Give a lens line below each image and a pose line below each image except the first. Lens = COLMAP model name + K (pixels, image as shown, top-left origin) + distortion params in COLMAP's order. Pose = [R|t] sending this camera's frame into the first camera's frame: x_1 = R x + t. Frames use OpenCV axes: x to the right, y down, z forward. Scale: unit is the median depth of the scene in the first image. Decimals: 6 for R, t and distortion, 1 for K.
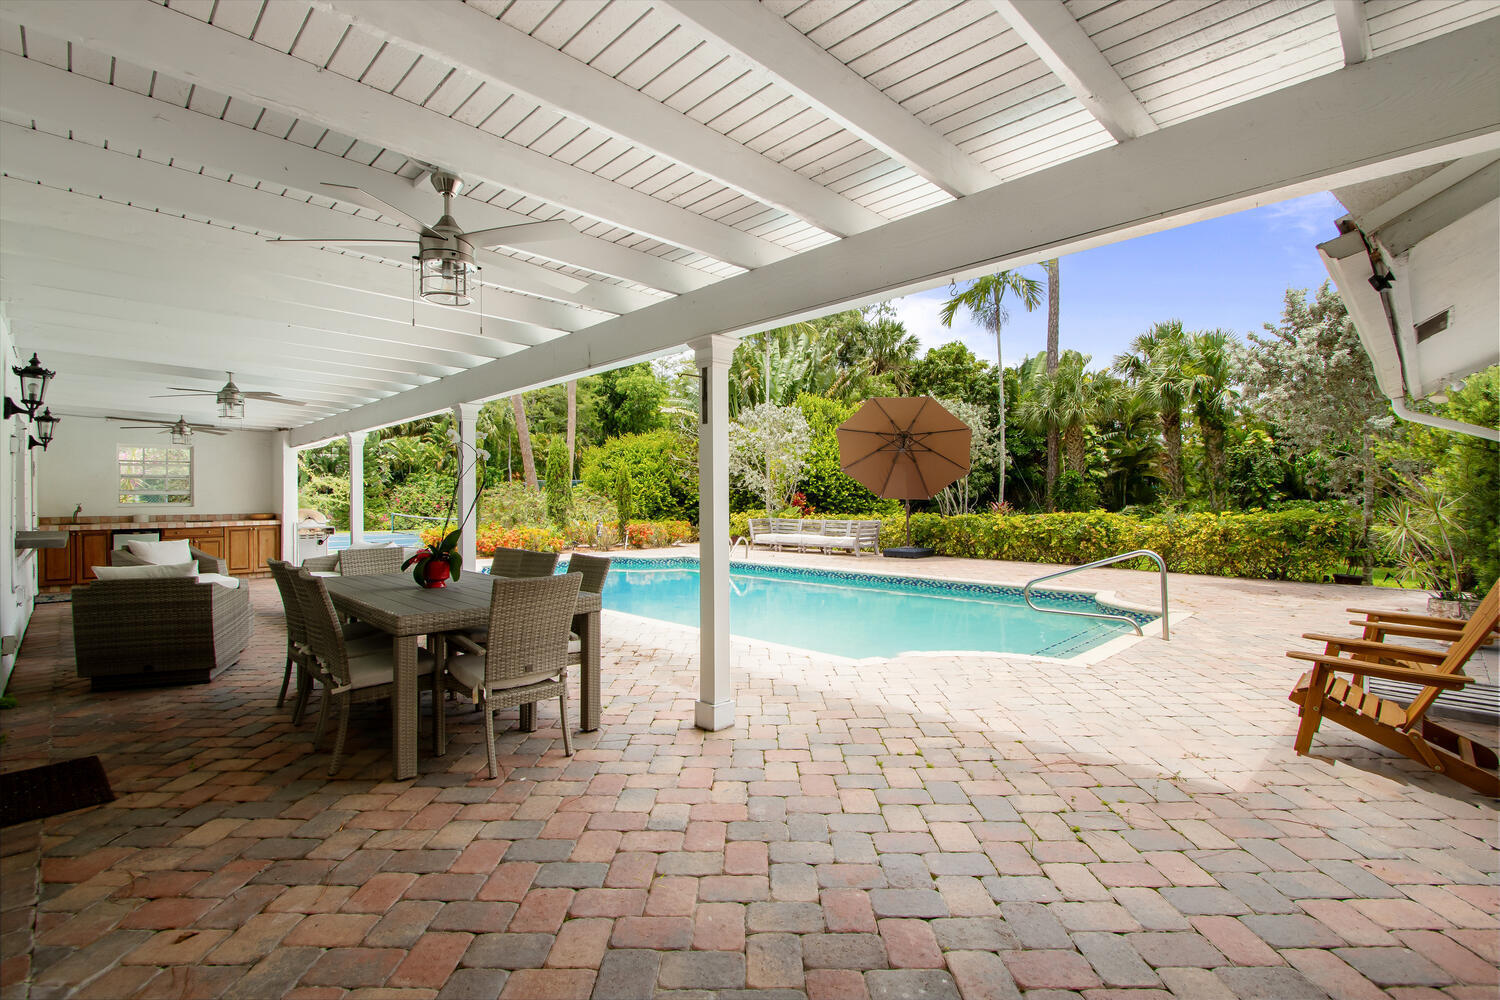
lens RADIAL K [[679.9, 0, 747.2], [0, 679.9, 500.9], [0, 0, 1]] dist [-0.016985, 0.000269]
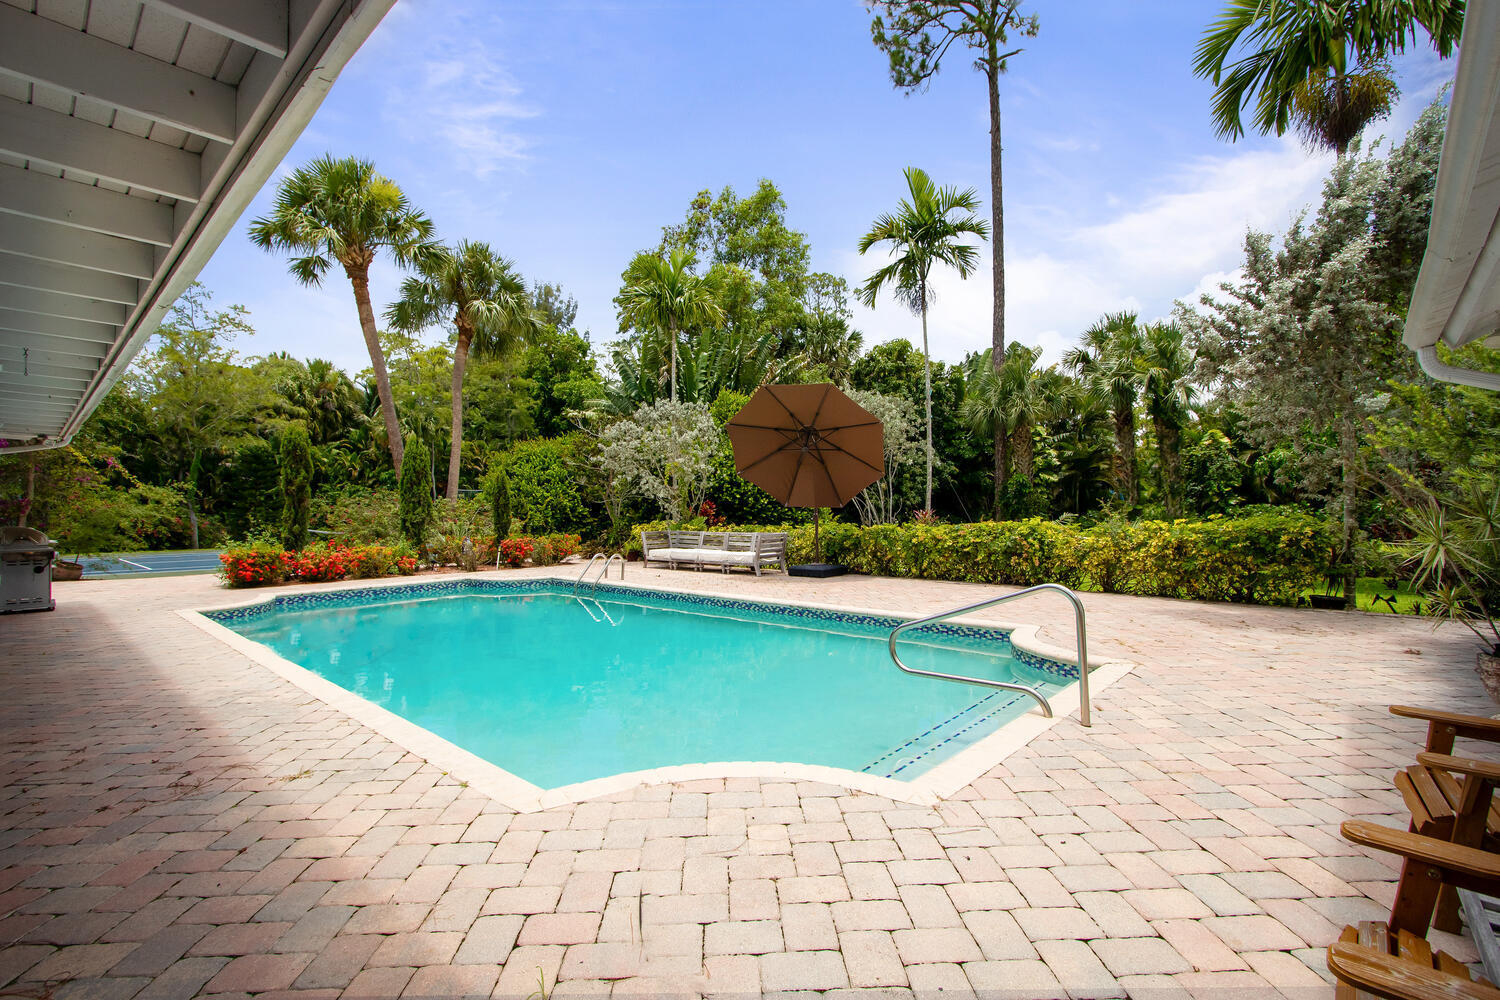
lens RADIAL K [[679.9, 0, 752.0], [0, 679.9, 500.2], [0, 0, 1]] dist [-0.016985, 0.000269]
pose [[0.998820, -0.008120, 0.047876, 0.106335], [0.008778, 0.999870, -0.013548, -0.000574], [-0.047760, 0.013952, 0.998761, 0.143637]]
